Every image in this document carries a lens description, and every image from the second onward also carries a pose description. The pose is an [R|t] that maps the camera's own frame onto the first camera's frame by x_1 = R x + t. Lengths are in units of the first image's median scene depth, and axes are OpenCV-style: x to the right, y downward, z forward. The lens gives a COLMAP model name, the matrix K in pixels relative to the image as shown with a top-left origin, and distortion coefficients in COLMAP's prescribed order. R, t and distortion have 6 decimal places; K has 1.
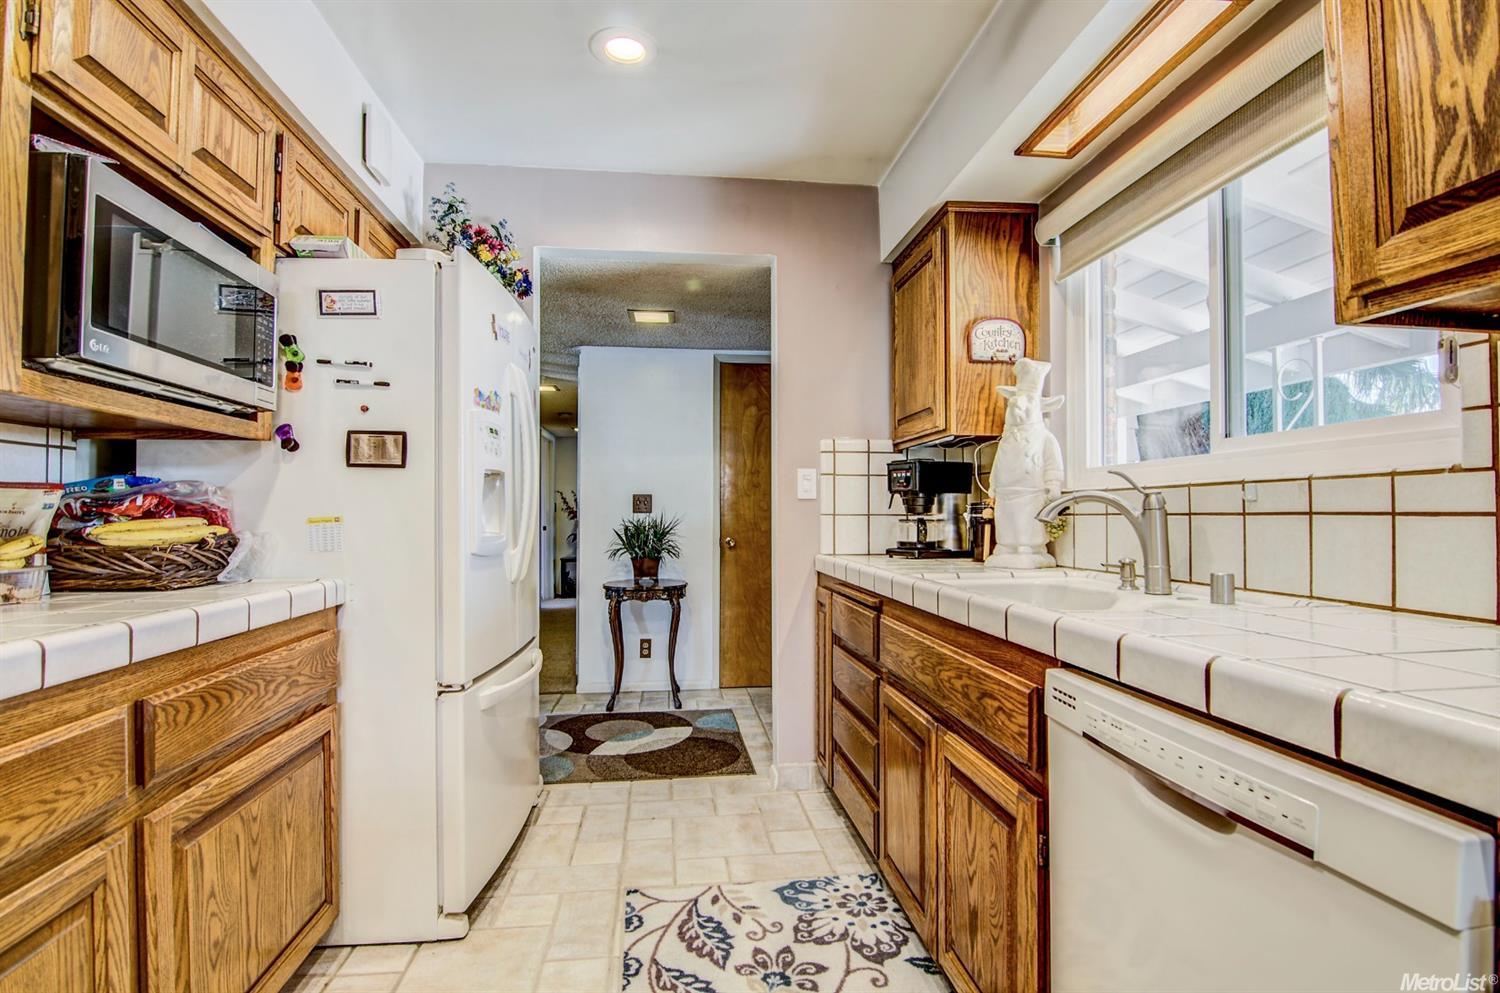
lens RADIAL K [[733.2, 0, 759.2], [0, 733.2, 494.6], [0, 0, 1]] dist [-0.009970, -0.008324]
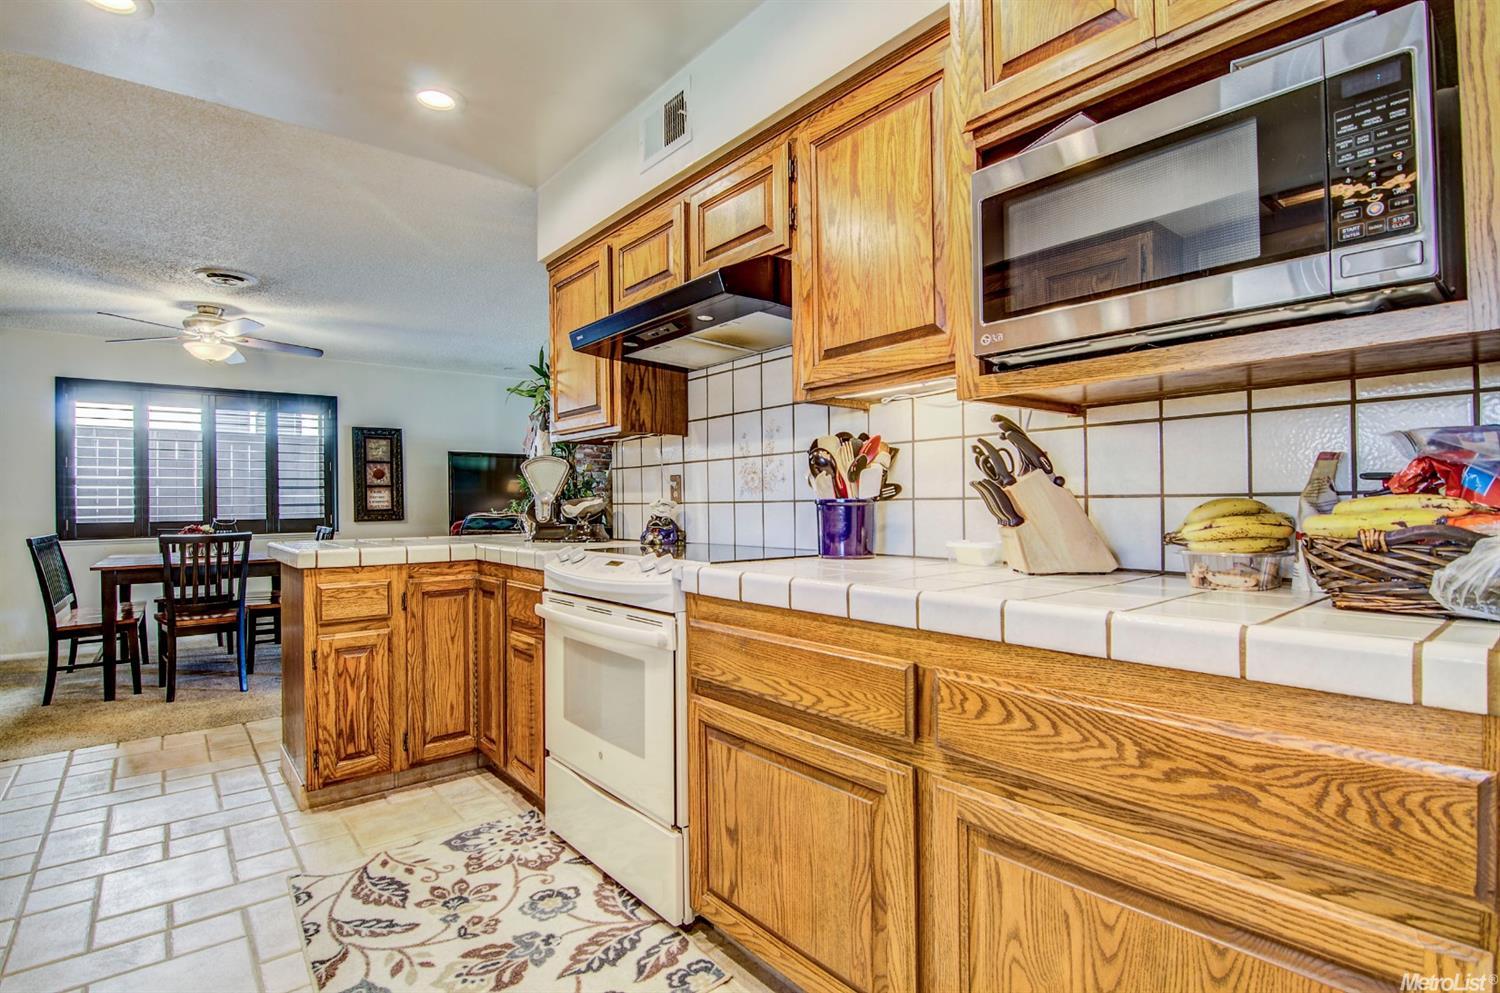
lens RADIAL K [[733.2, 0, 763.5], [0, 733.2, 500.1], [0, 0, 1]] dist [-0.009970, -0.008324]
pose [[-0.843058, 0.012695, -0.537673, -0.024384], [0.028785, 0.999354, -0.021538, 0.024147], [0.537052, -0.033634, -0.842878, 0.892575]]
